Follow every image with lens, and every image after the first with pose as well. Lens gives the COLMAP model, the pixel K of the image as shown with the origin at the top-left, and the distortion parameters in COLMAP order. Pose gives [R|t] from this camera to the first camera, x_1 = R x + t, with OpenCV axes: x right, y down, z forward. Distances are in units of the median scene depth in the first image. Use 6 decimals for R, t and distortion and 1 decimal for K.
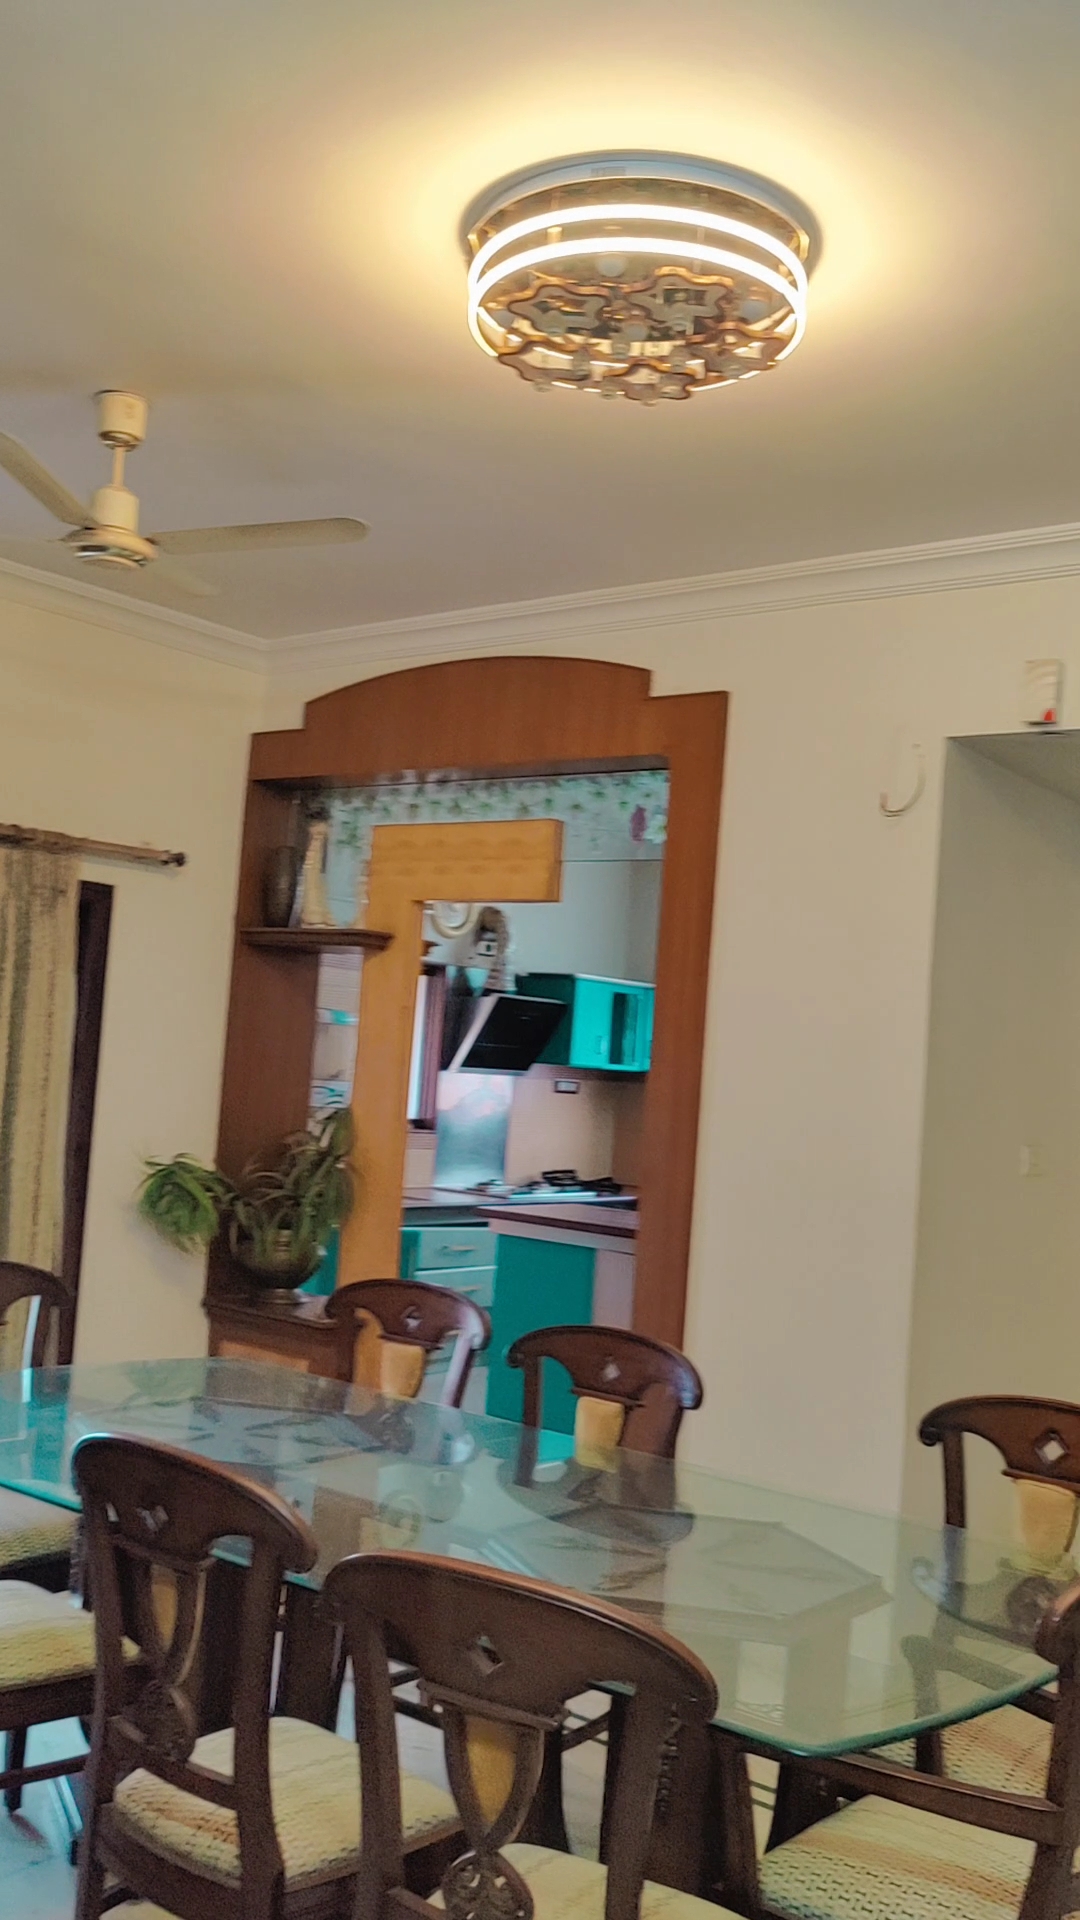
lens RADIAL K [[1707.3, 0, 541.2], [0, 1707.3, 960.2], [0, 0, 1]] dist [0.004863, 0.000199]
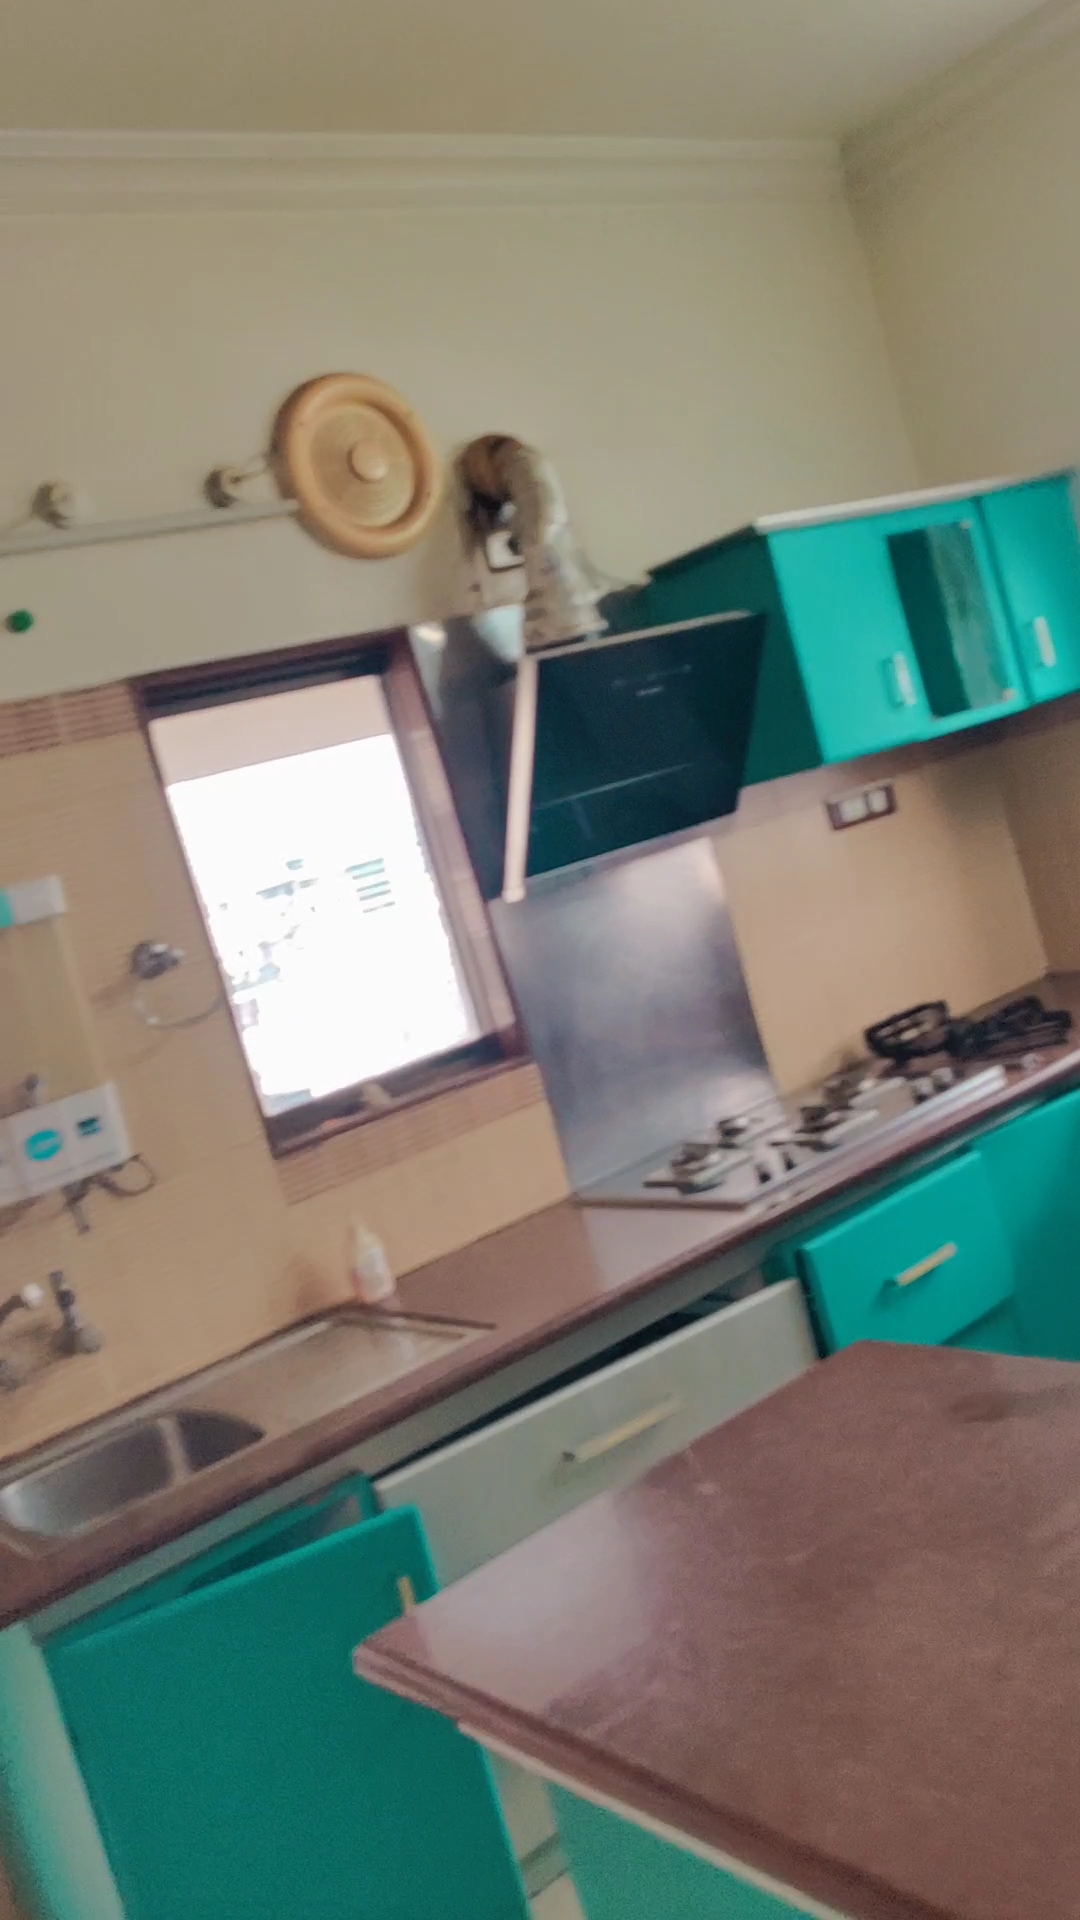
lens RADIAL K [[1707.3, 0, 539.1], [0, 1707.3, 959.5], [0, 0, 1]] dist [0.004863, 0.000199]
pose [[0.907791, -0.310976, -0.281442, 0.050893], [0.355183, 0.926865, 0.121514, 0.033181], [0.223071, -0.210273, 0.951853, 0.622250]]
